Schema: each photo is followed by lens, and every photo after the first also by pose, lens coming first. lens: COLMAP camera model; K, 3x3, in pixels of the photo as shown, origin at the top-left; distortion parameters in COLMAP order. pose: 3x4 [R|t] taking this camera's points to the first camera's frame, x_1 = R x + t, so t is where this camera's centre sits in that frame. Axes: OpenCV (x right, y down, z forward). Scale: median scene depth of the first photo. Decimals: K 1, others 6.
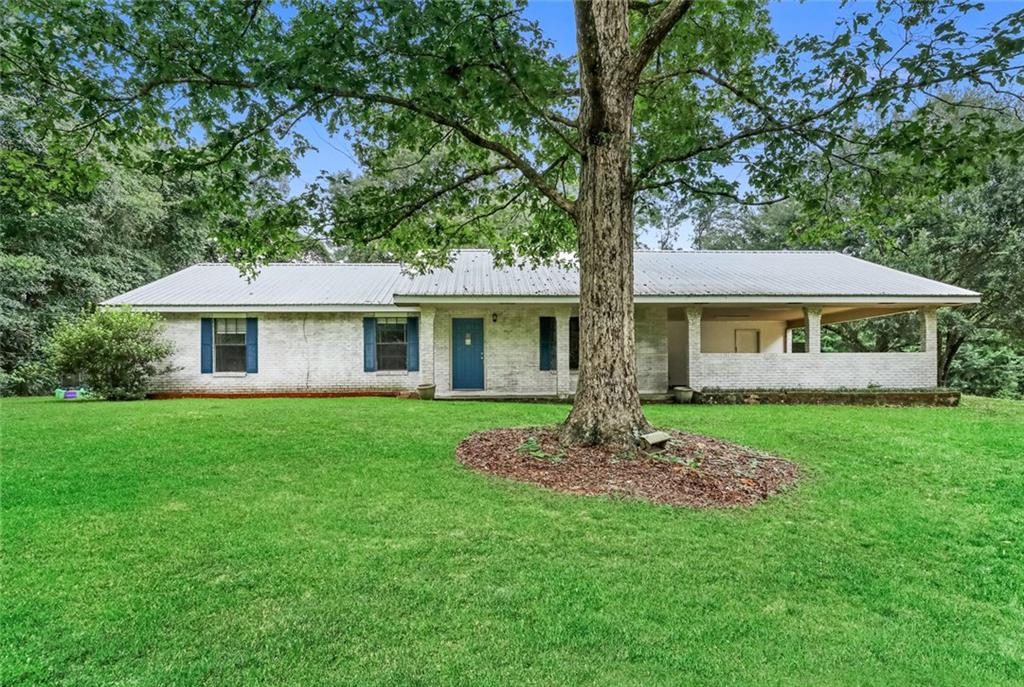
lens RADIAL K [[552.3, 0, 510.6], [0, 552.3, 366.5], [0, 0, 1]] dist [0.005777, 0.000934]
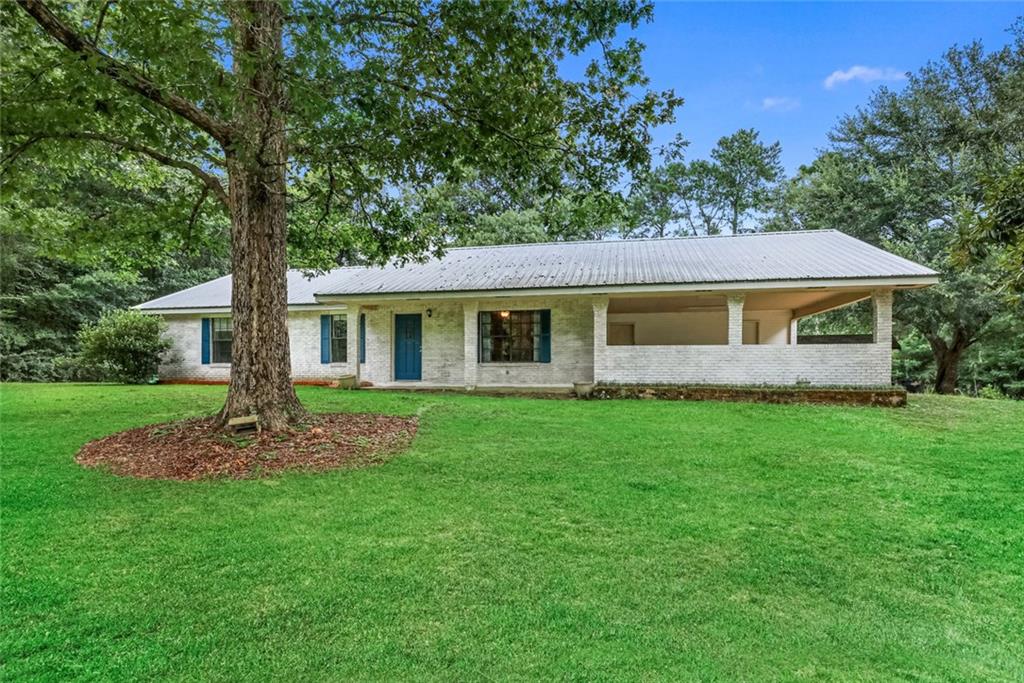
lens RADIAL K [[542.5, 0, 511.7], [0, 542.5, 380.4], [0, 0, 1]] dist [0.003077, 0.000850]
pose [[0.962203, 0.013631, -0.271992, 0.415791], [-0.004076, 0.999356, 0.035662, 0.003043], [0.272302, -0.033206, 0.961639, 0.038378]]
